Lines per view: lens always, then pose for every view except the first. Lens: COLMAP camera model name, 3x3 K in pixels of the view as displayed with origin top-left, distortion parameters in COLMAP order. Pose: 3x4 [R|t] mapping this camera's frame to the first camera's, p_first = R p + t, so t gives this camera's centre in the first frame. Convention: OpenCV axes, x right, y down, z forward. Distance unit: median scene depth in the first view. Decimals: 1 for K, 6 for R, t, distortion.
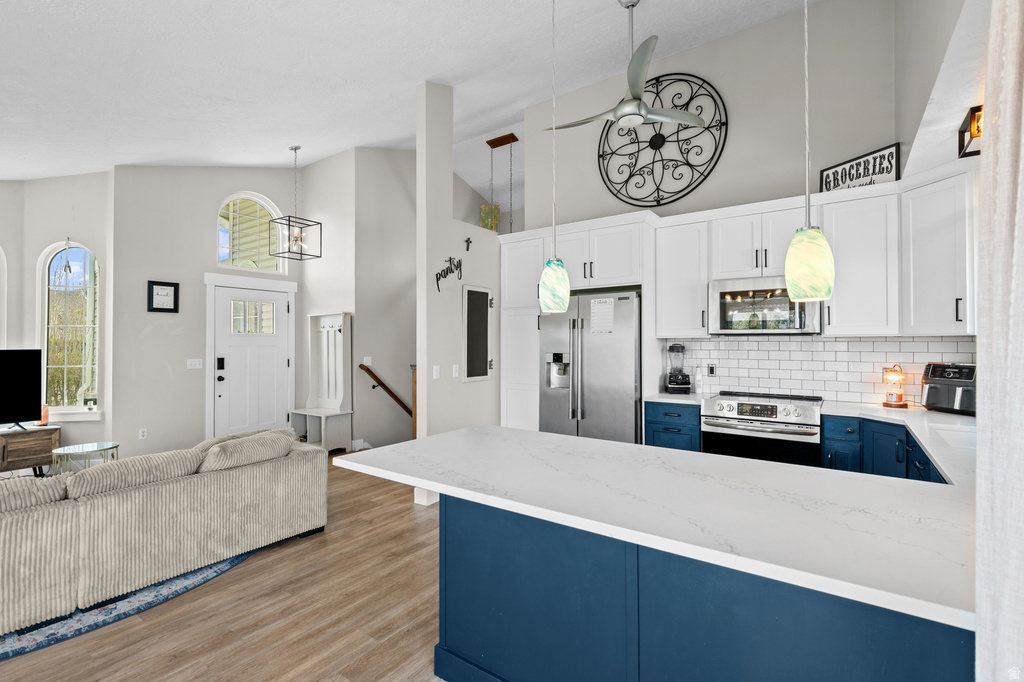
lens RADIAL K [[465.7, 0, 509.9], [0, 465.7, 340.2], [0, 0, 1]] dist [0.007006, -0.003064]
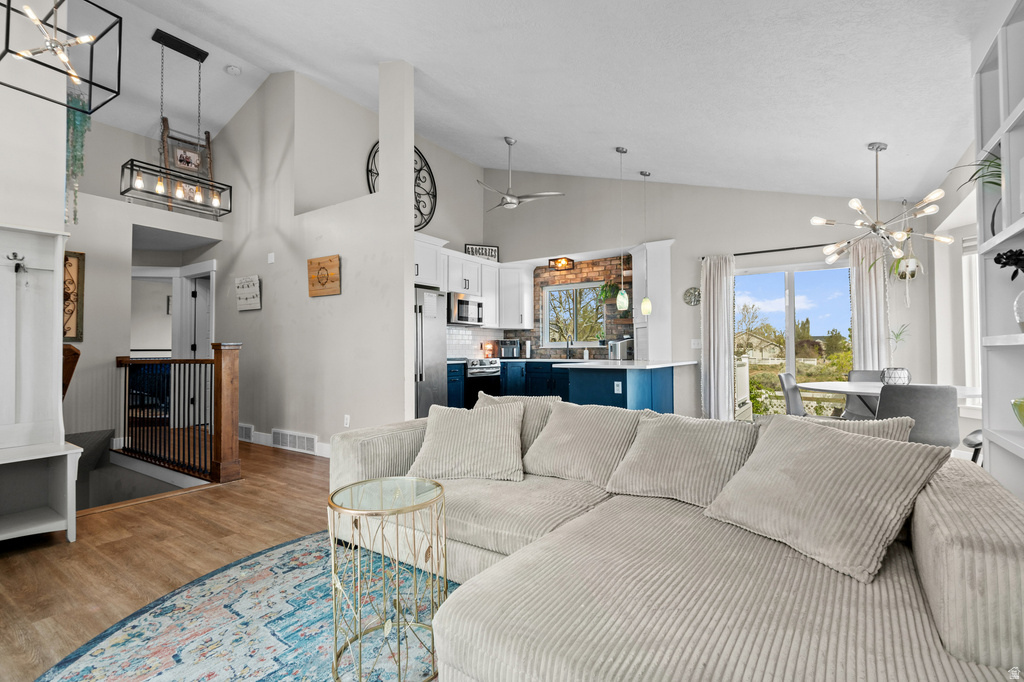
lens RADIAL K [[465.7, 0, 510.7], [0, 465.7, 339.1], [0, 0, 1]] dist [0.007006, -0.003064]
pose [[-0.027390, 0.026479, 0.999274, -1.108744], [-0.001746, 0.999646, -0.026537, 0.079414], [-0.999623, -0.002472, -0.027335, 0.728227]]
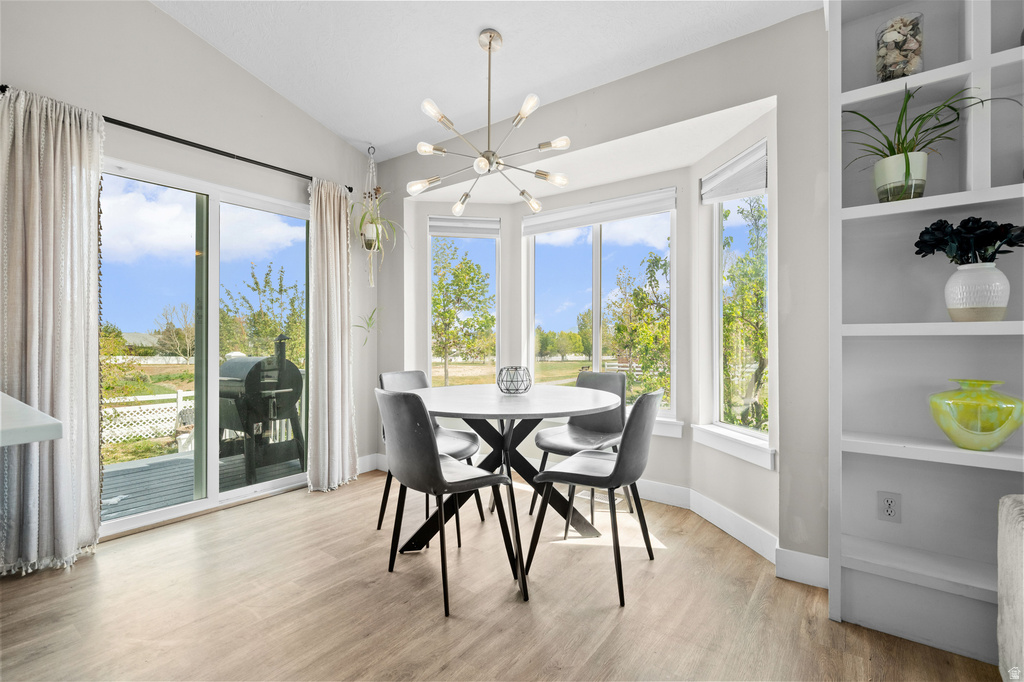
lens RADIAL K [[465.7, 0, 506.8], [0, 465.7, 340.6], [0, 0, 1]] dist [0.007006, -0.003064]
pose [[-0.999725, 0.005524, 0.022800, -0.345069], [0.005446, 0.999979, -0.003503, 0.076391], [-0.022819, -0.003378, -0.999734, 0.612963]]
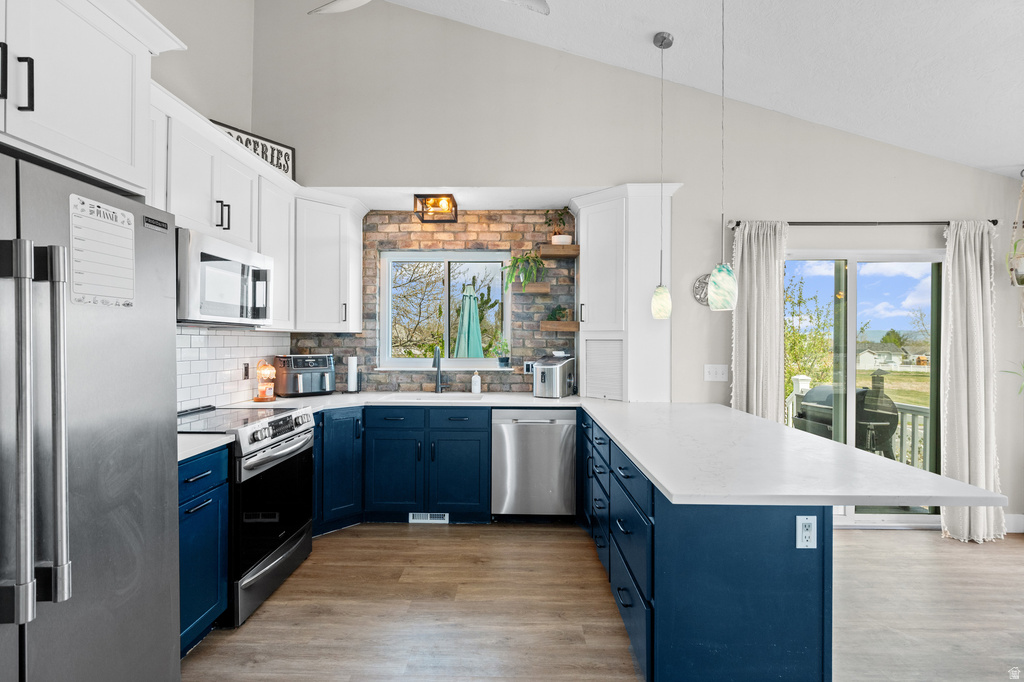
lens RADIAL K [[465.7, 0, 510.5], [0, 465.7, 338.2], [0, 0, 1]] dist [0.007006, -0.003064]
pose [[-0.571035, 0.003410, 0.820919, -0.230066], [-0.007844, 0.999923, -0.009610, 0.009558], [-0.820888, -0.011927, -0.570964, 0.870867]]
